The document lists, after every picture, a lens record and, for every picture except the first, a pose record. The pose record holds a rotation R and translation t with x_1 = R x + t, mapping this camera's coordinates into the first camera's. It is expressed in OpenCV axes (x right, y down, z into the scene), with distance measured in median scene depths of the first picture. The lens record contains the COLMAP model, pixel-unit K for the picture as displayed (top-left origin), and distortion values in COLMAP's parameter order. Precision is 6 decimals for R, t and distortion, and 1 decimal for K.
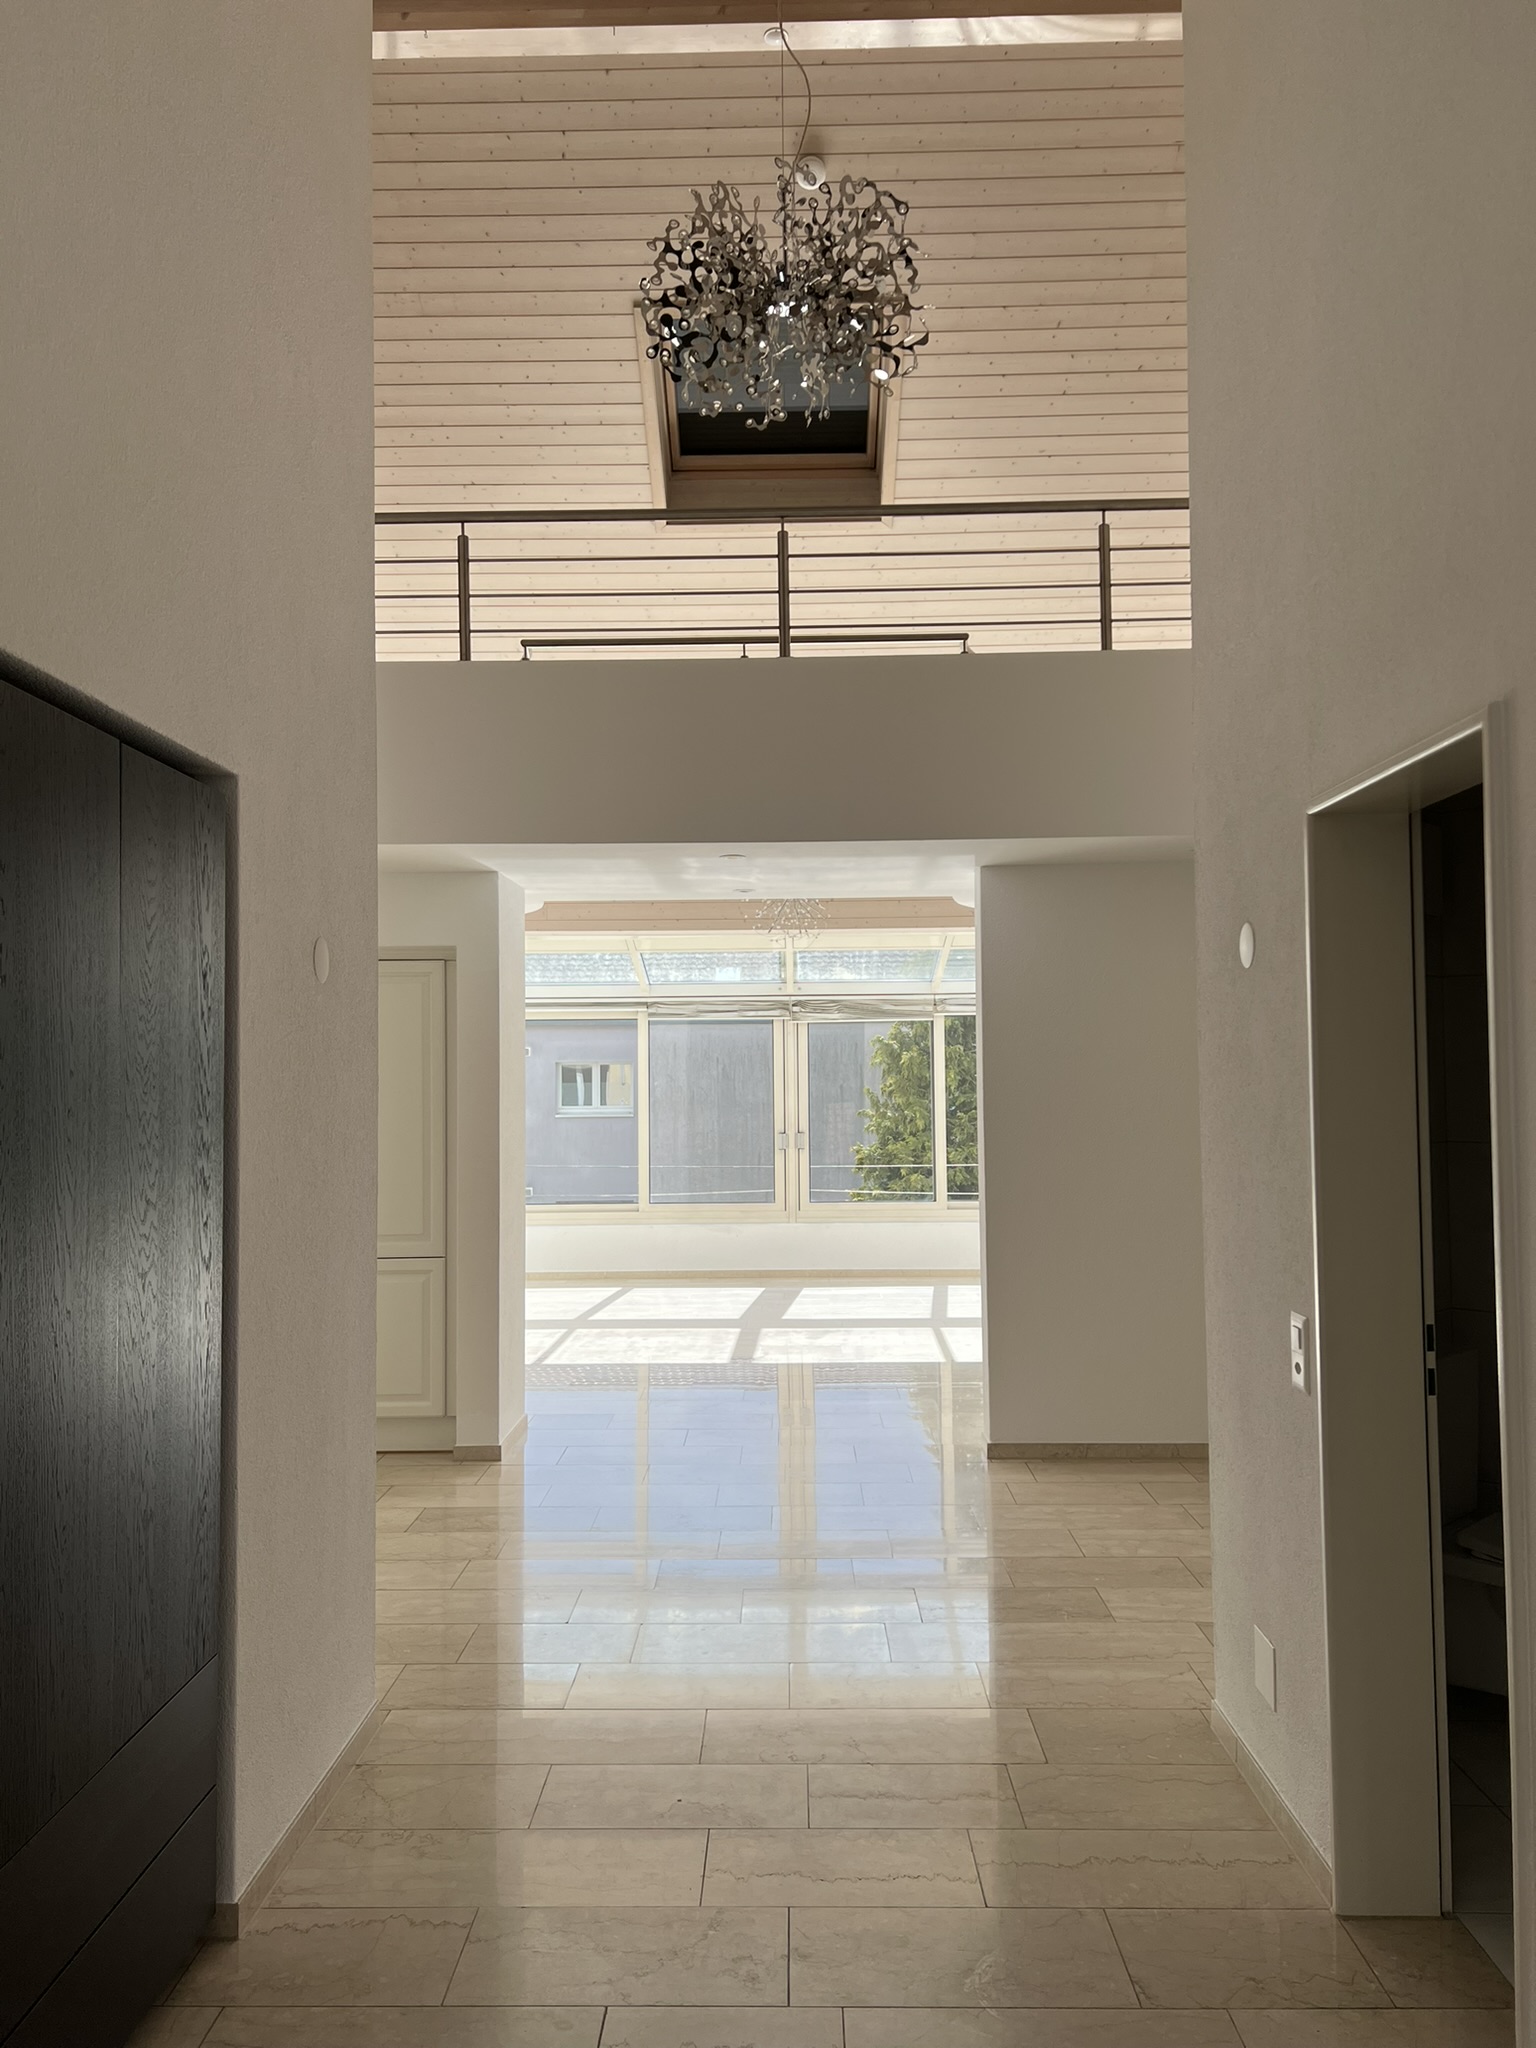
lens RADIAL K [[1532.5, 0, 771.3], [0, 1532.5, 1021.9], [0, 0, 1]] dist [0.039090, -0.001398]
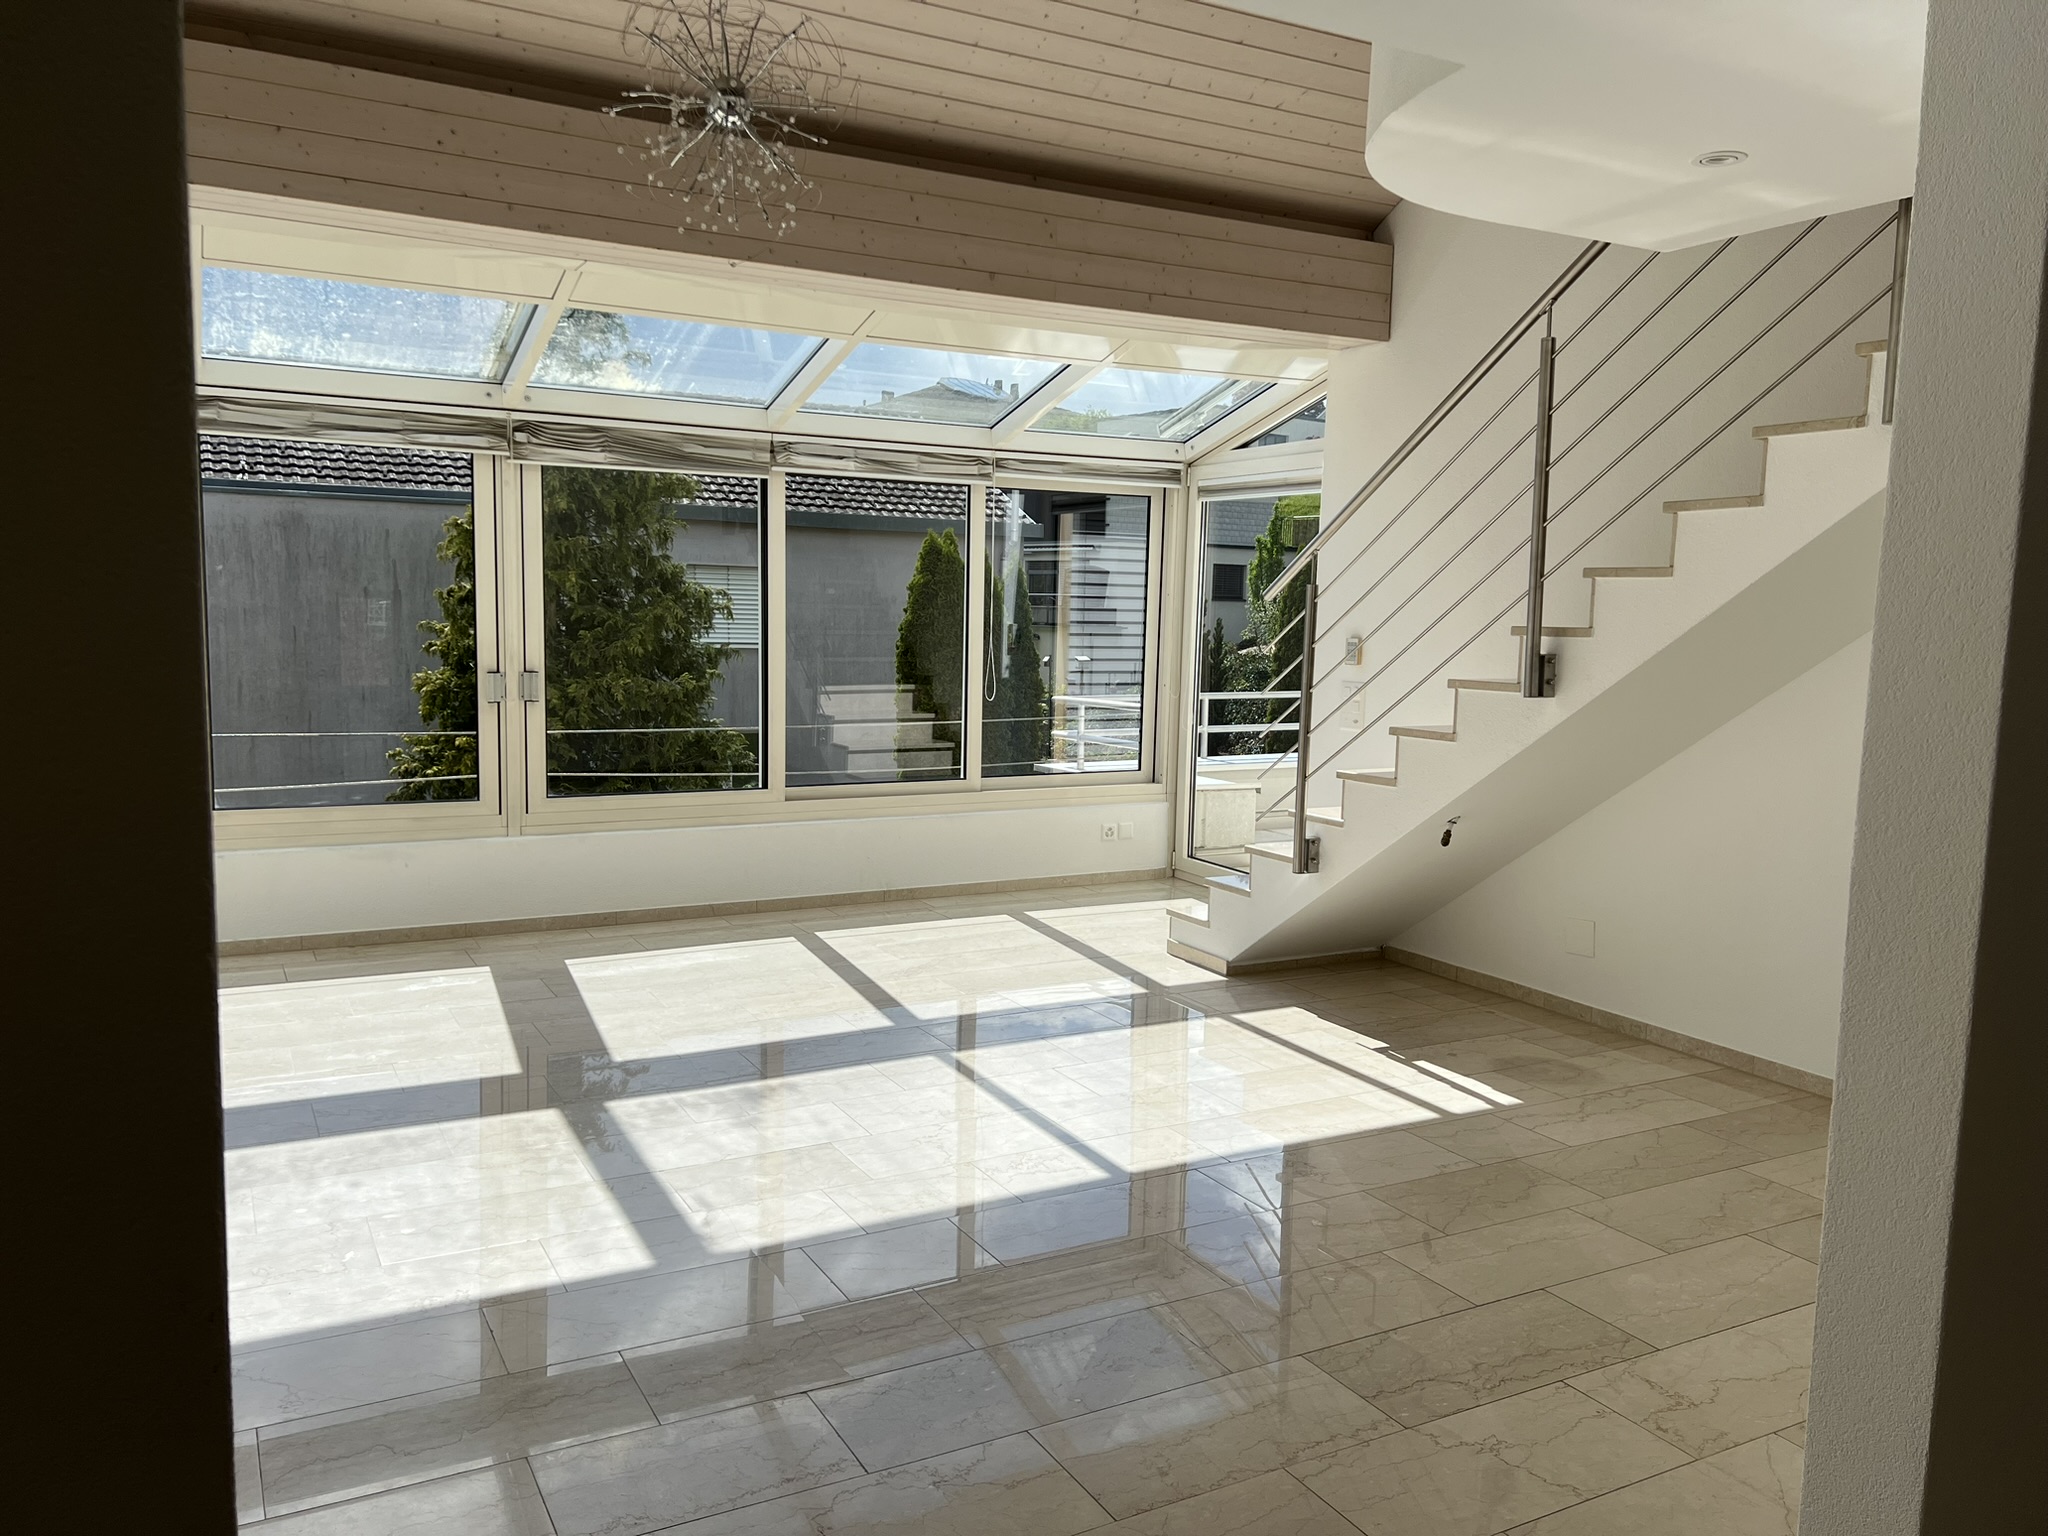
lens RADIAL K [[1532.5, 0, 1026.9], [0, 1532.5, 777.0], [0, 0, 1]] dist [0.039090, -0.001398]
pose [[0.864805, -0.025332, 0.501469, -0.103063], [-0.051839, 0.988885, 0.139352, 0.024339], [-0.499426, -0.146507, 0.853879, 0.441004]]
